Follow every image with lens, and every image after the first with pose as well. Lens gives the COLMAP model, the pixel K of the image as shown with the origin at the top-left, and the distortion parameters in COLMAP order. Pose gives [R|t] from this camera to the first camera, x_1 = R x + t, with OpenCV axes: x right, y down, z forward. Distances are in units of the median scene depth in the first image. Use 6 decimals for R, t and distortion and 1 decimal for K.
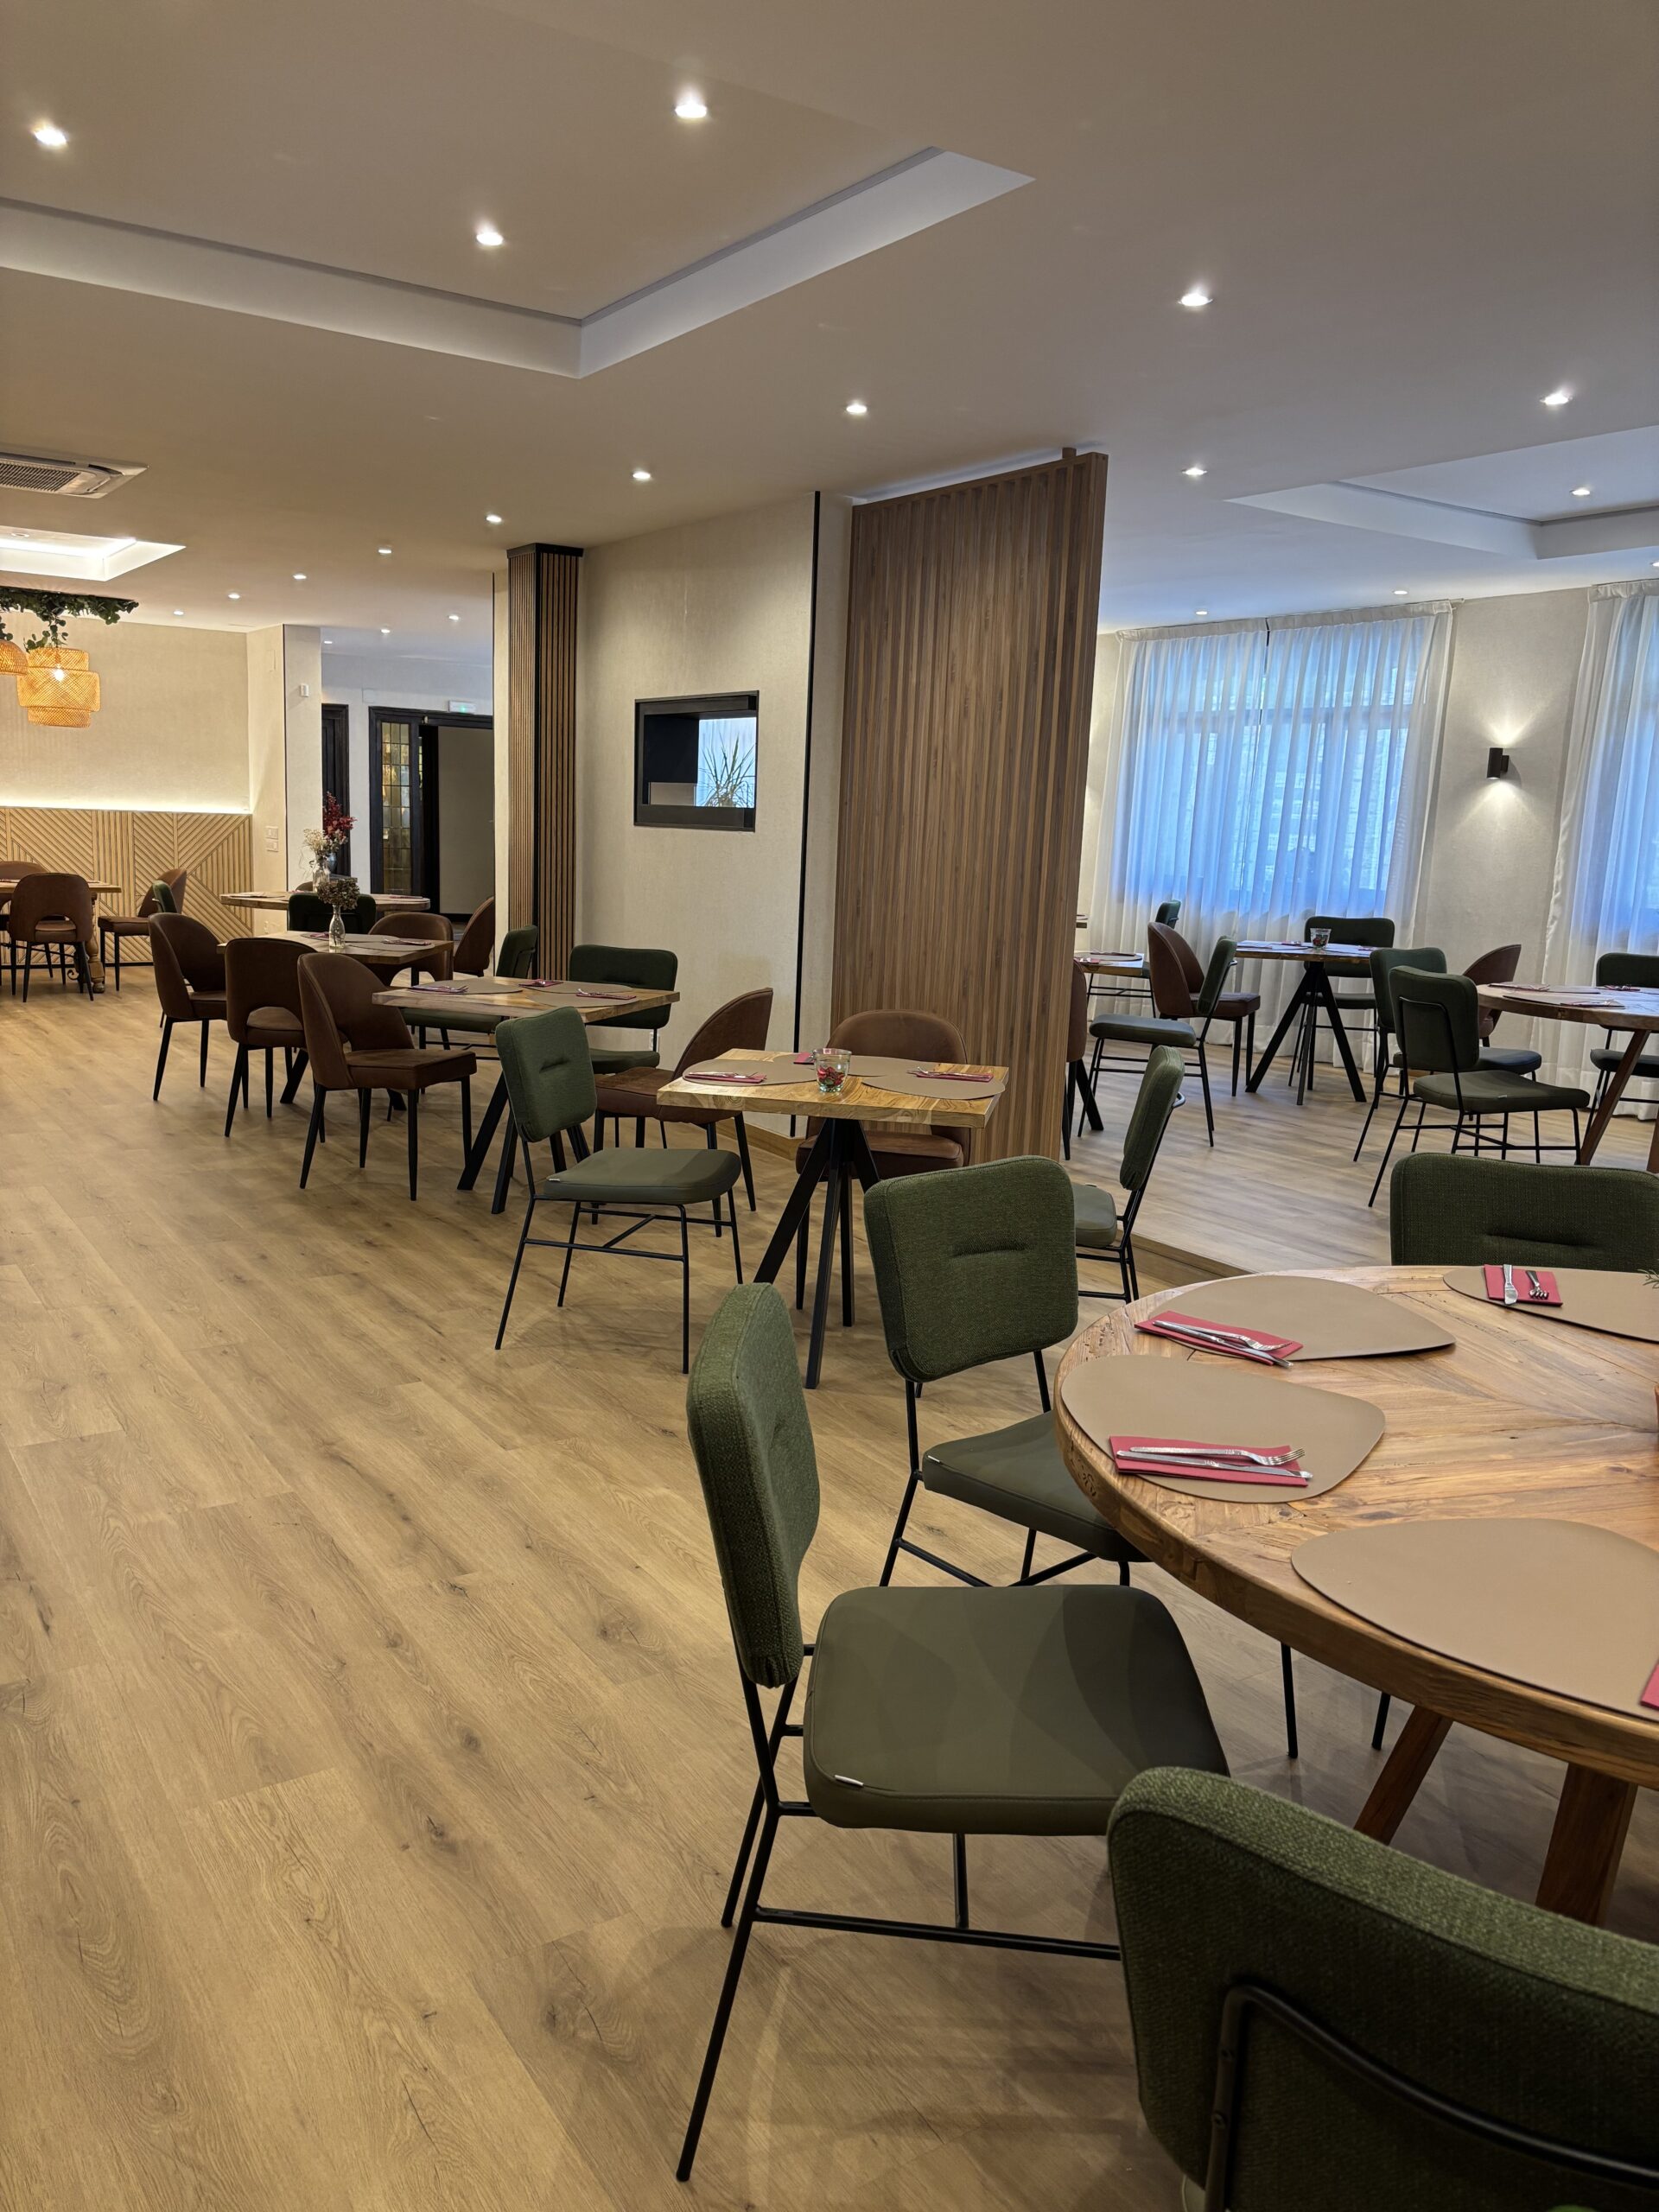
lens RADIAL K [[1683.7, 0, 817.1], [0, 1683.7, 1089.7], [0, 0, 1]] dist [0.064660, -0.095441]
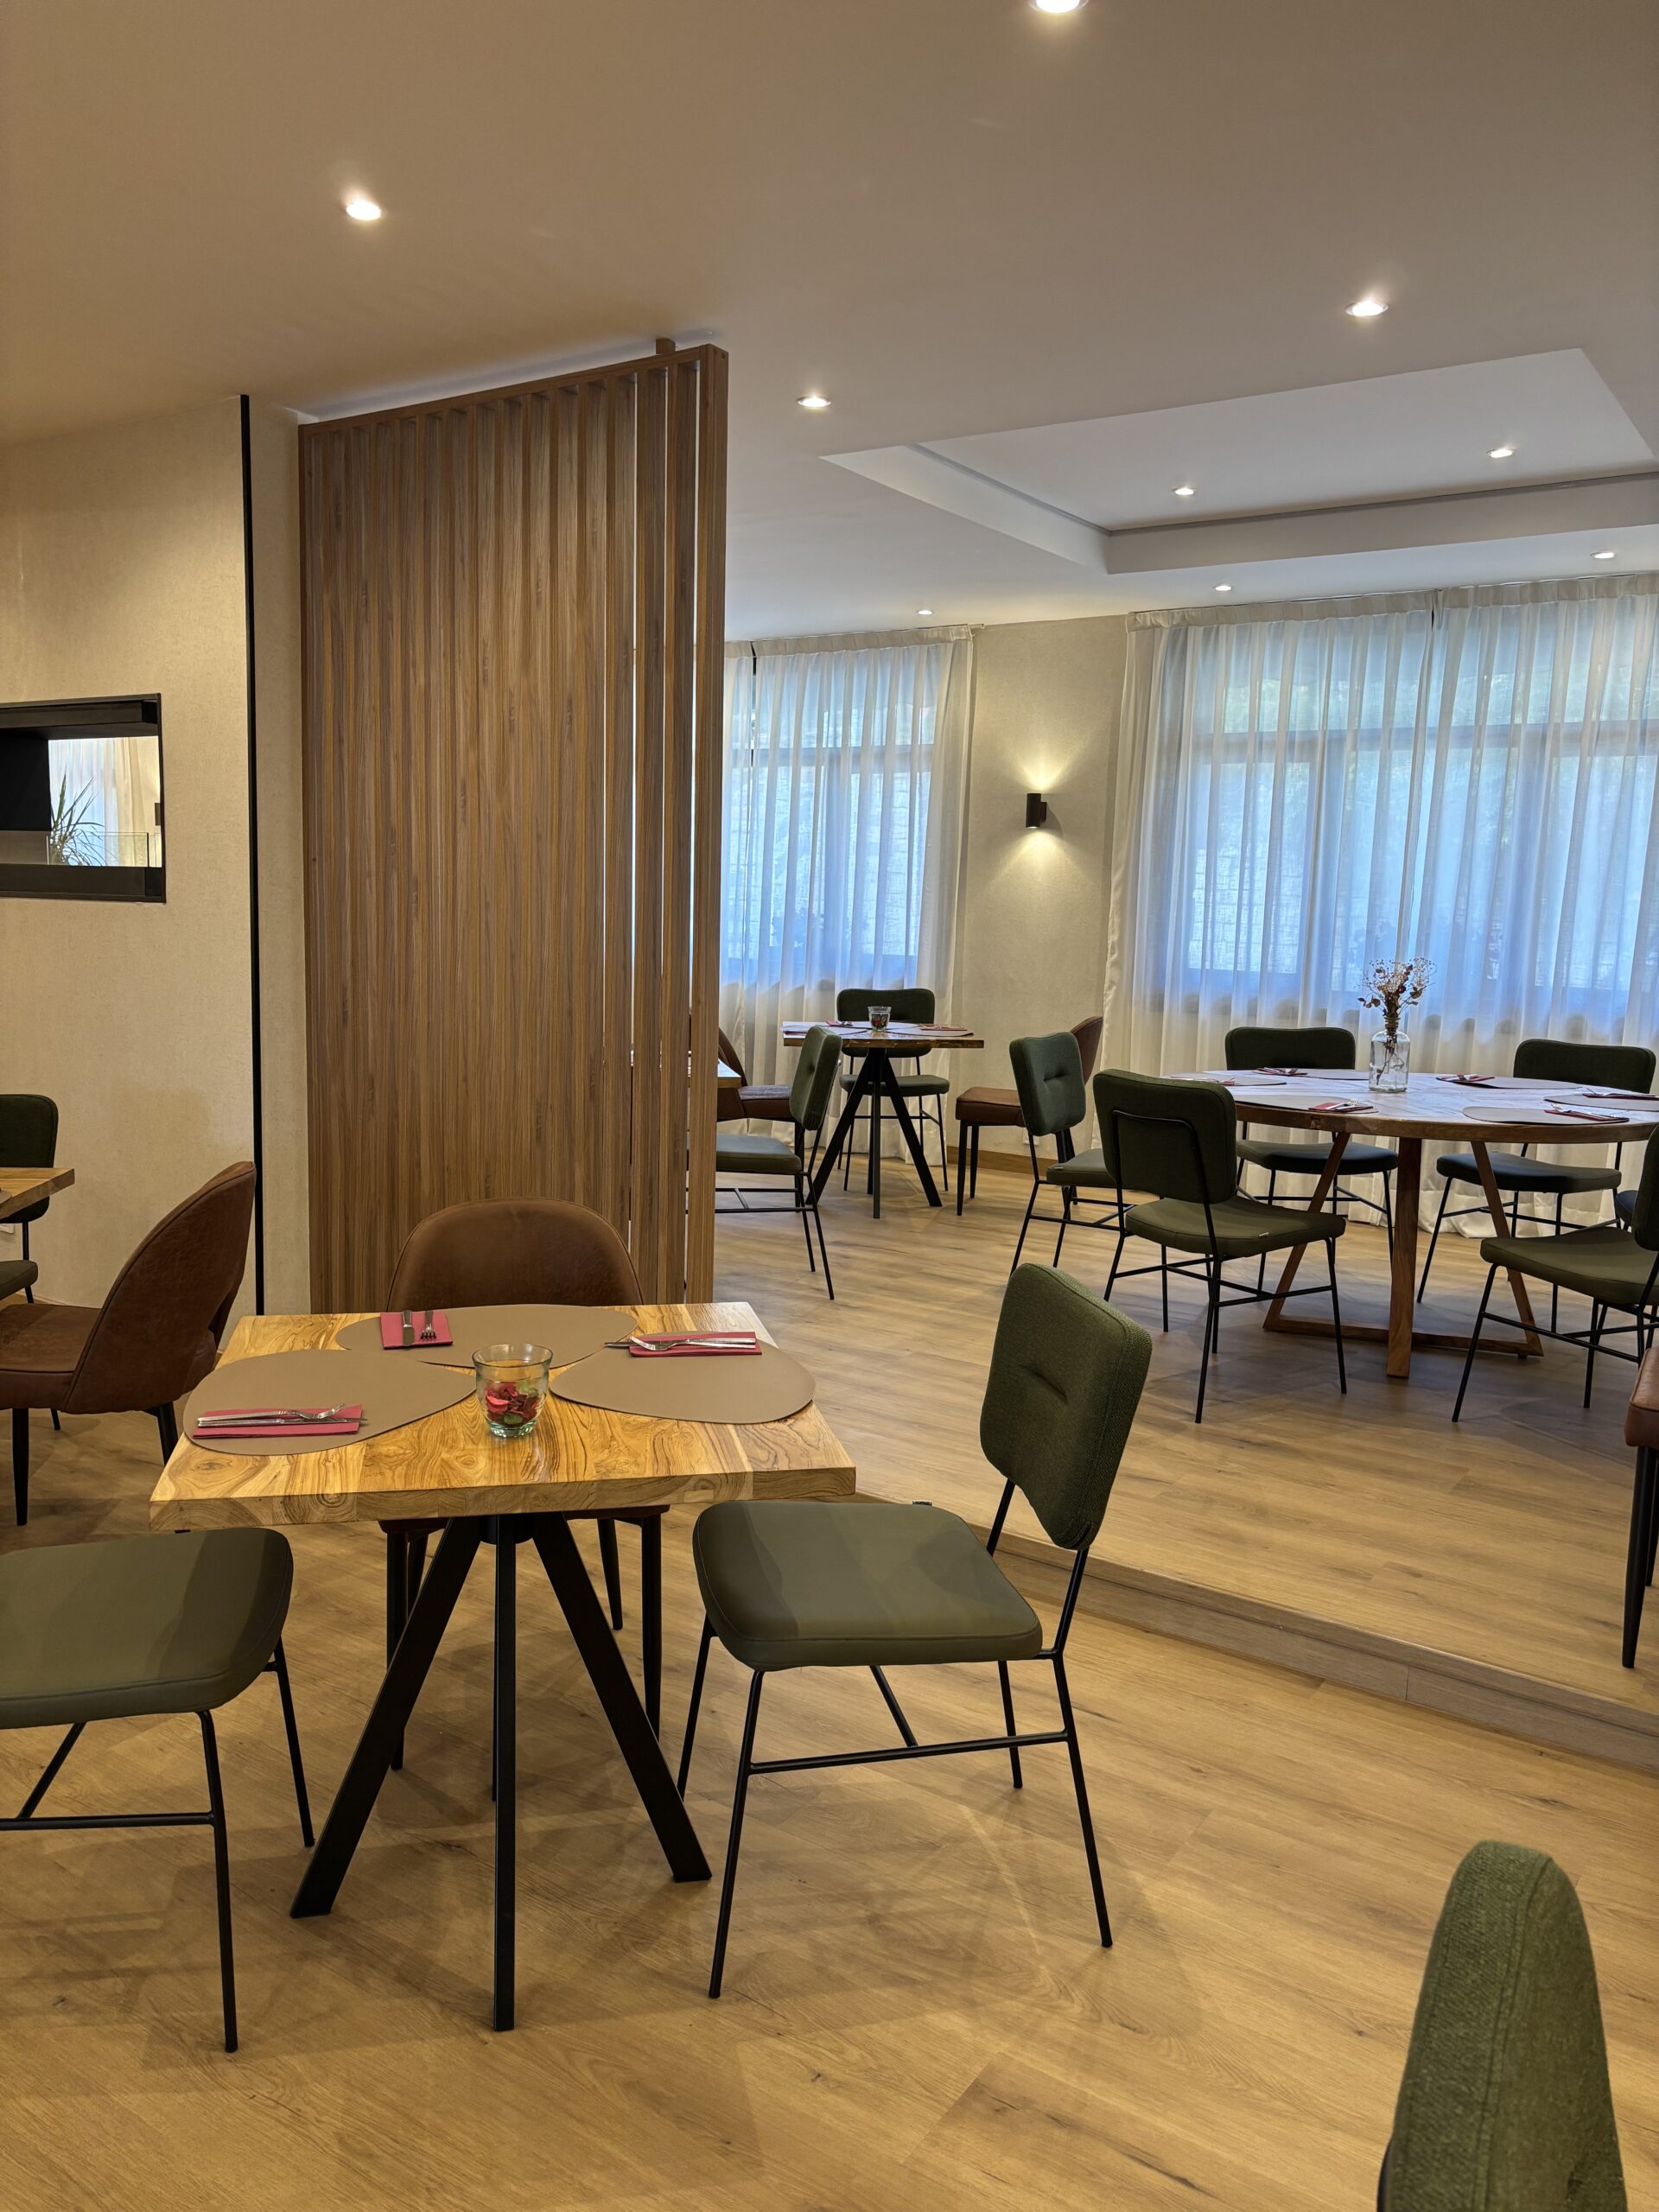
lens RADIAL K [[1683.7, 0, 817.1], [0, 1683.7, 1089.7], [0, 0, 1]] dist [0.064660, -0.095441]
pose [[0.927004, -0.059557, 0.370292, -0.051611], [0.070531, 0.997379, -0.016154, -0.050715], [-0.368359, 0.041092, 0.928775, 0.286474]]
